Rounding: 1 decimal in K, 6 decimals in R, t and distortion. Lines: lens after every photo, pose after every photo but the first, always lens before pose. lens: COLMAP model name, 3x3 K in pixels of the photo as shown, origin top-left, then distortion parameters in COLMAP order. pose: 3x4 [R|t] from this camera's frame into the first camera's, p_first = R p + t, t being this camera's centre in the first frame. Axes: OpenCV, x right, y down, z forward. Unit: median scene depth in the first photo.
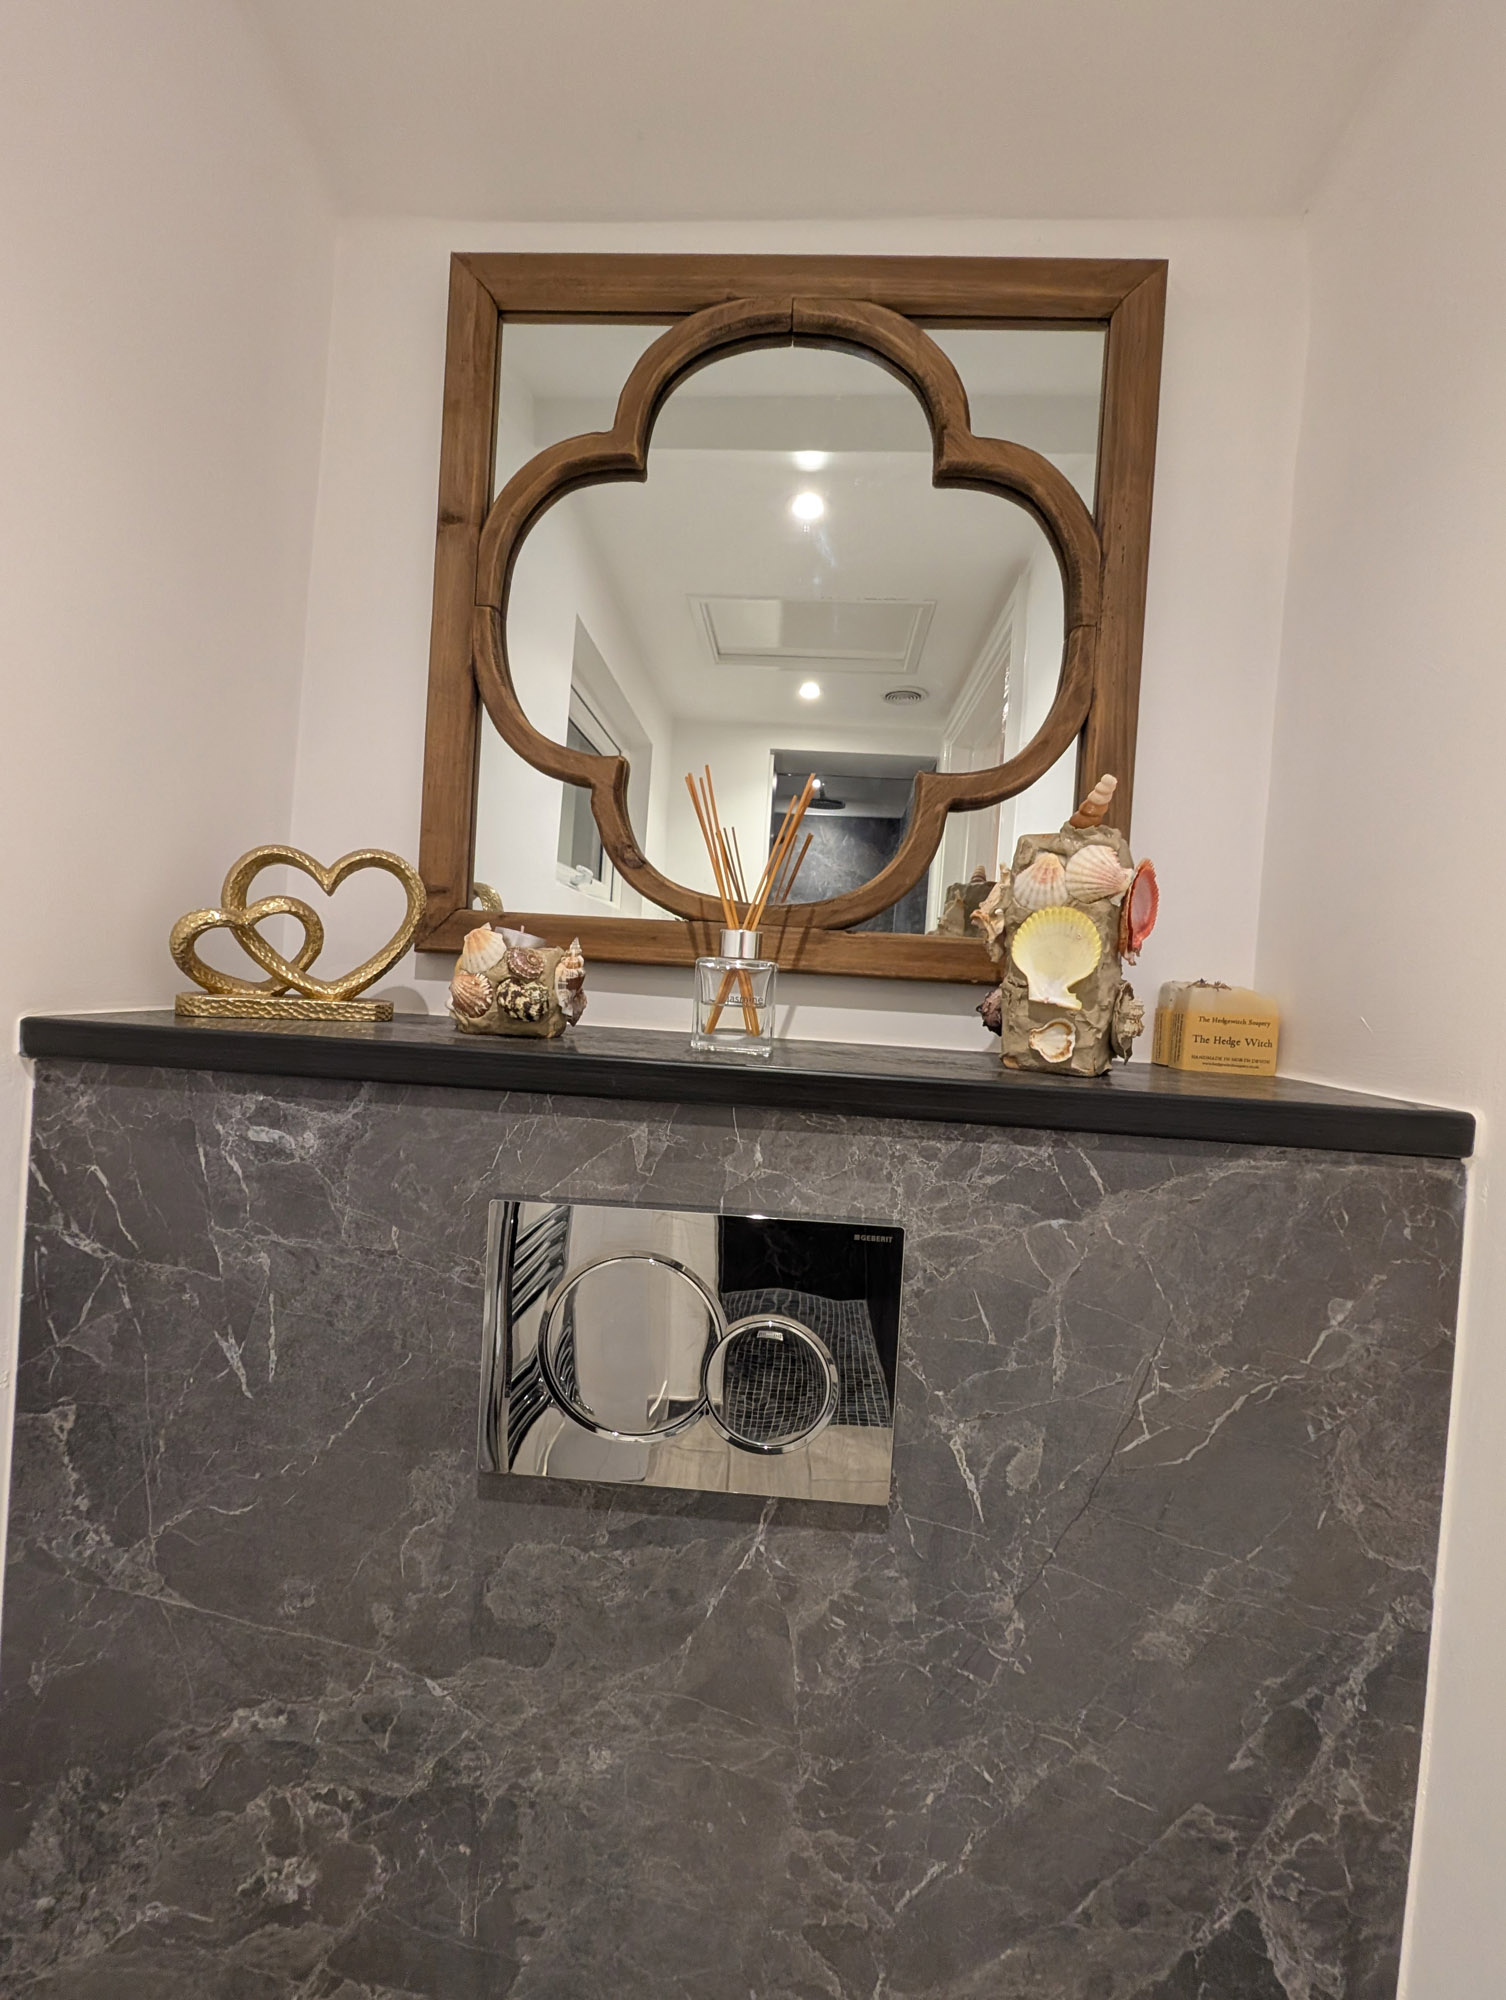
lens RADIAL K [[824.2, 0, 753.1], [0, 824.2, 997.7], [0, 0, 1]] dist [0.005031, -0.002629]
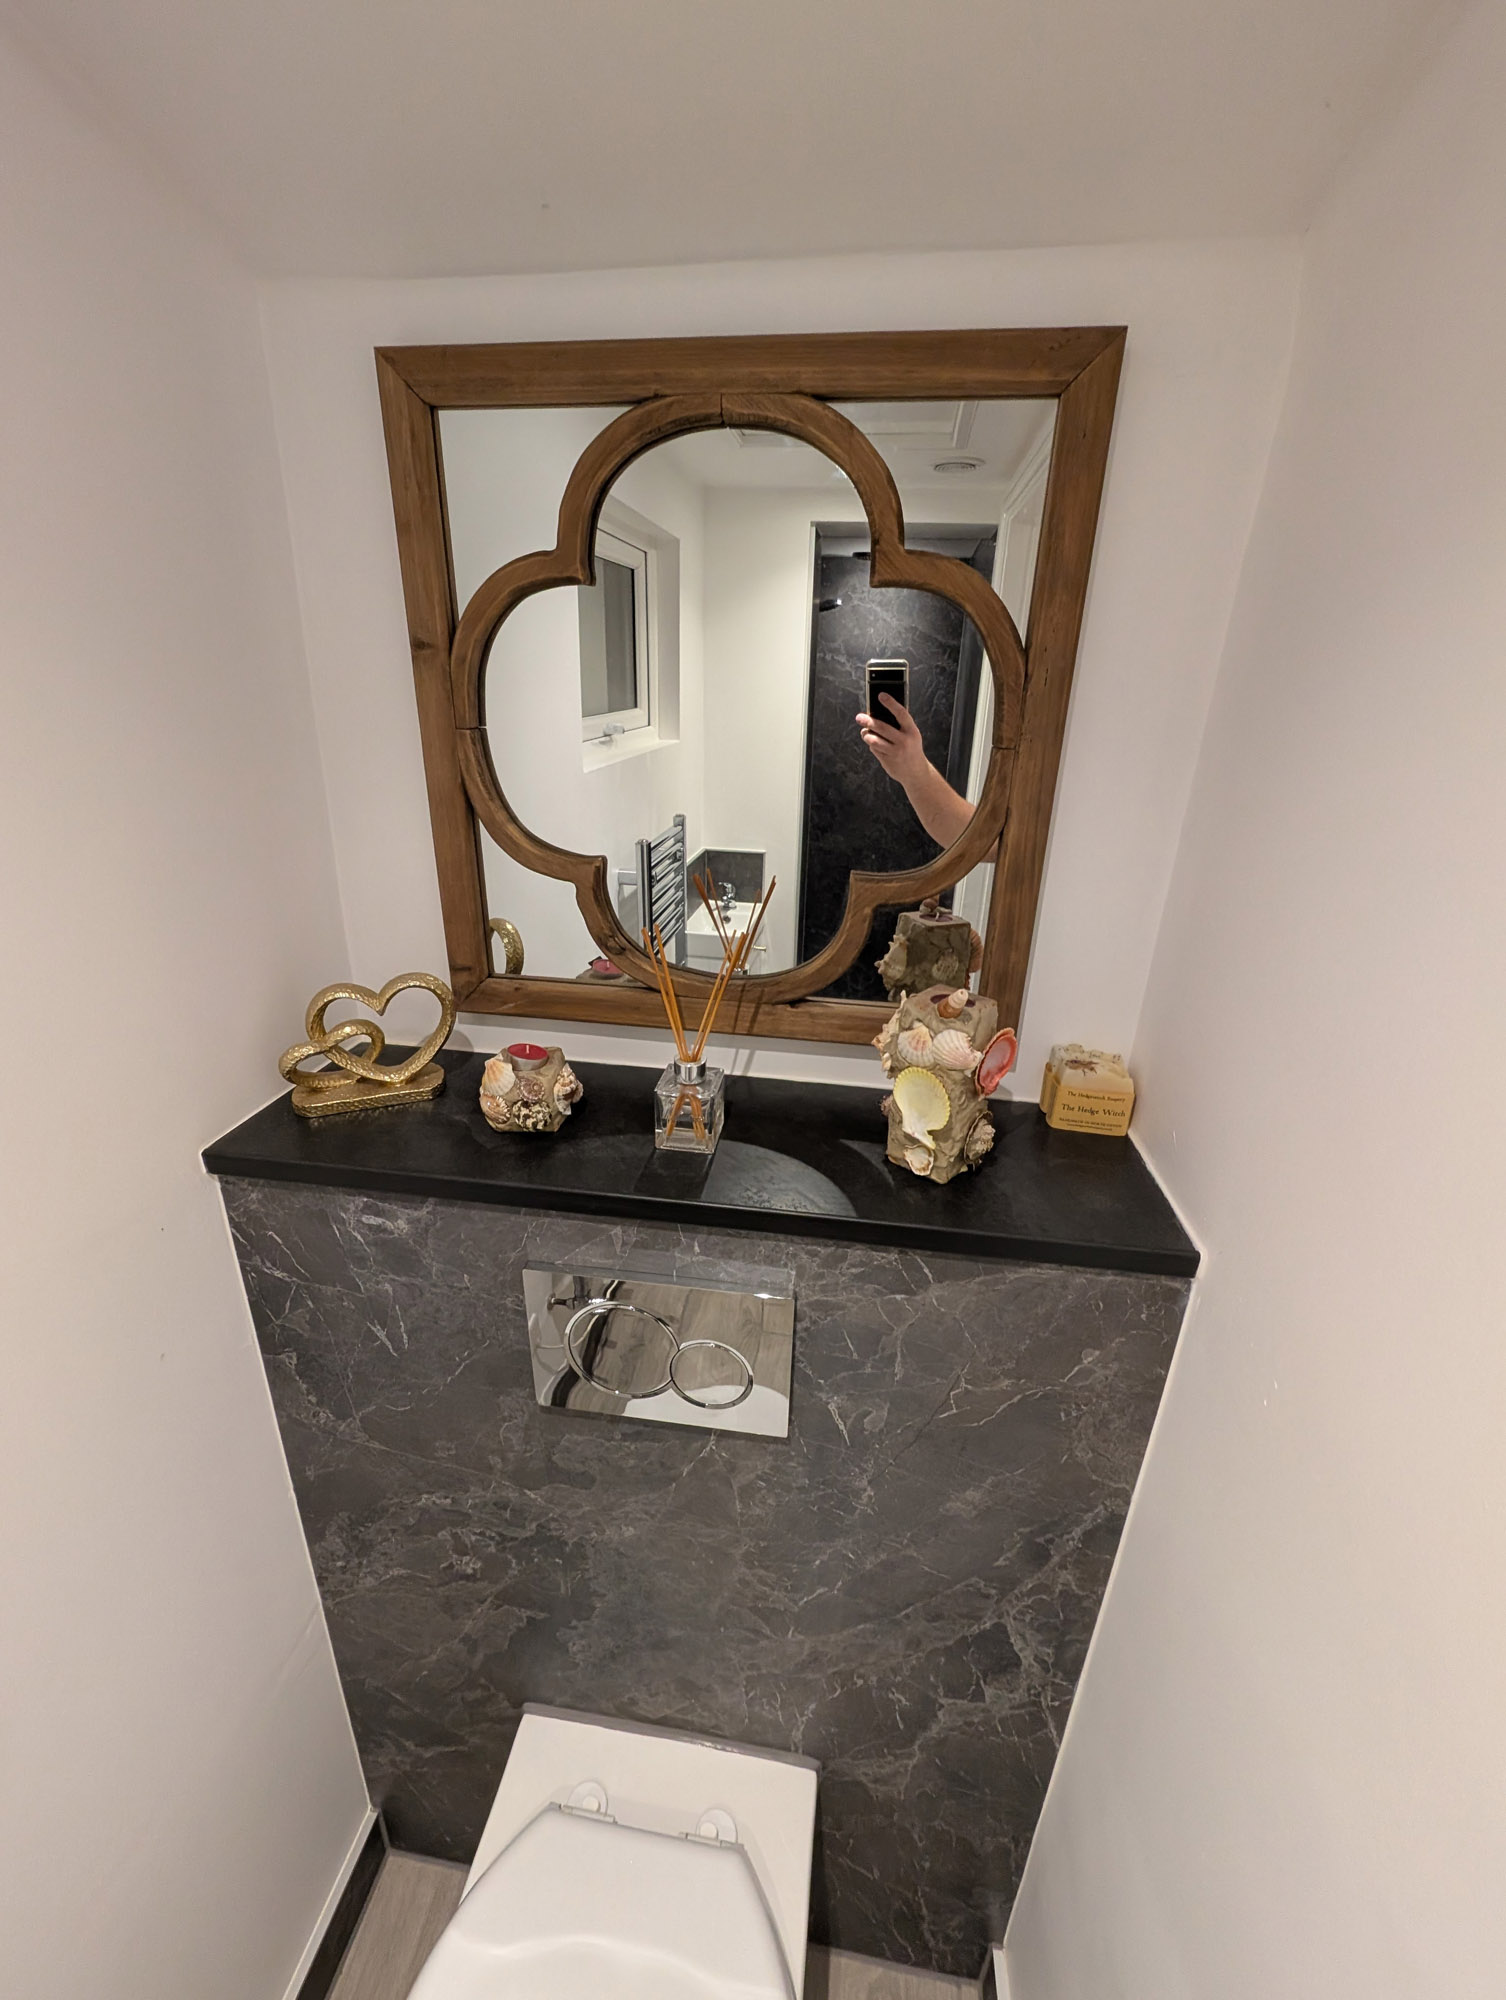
lens RADIAL K [[824.2, 0, 752.3], [0, 824.2, 999.0], [0, 0, 1]] dist [0.005031, -0.002629]
pose [[0.995116, -0.000569, -0.098711, 0.241946], [0.035517, 0.935077, 0.352661, -0.713142], [0.092101, -0.354444, 0.930530, -0.187978]]
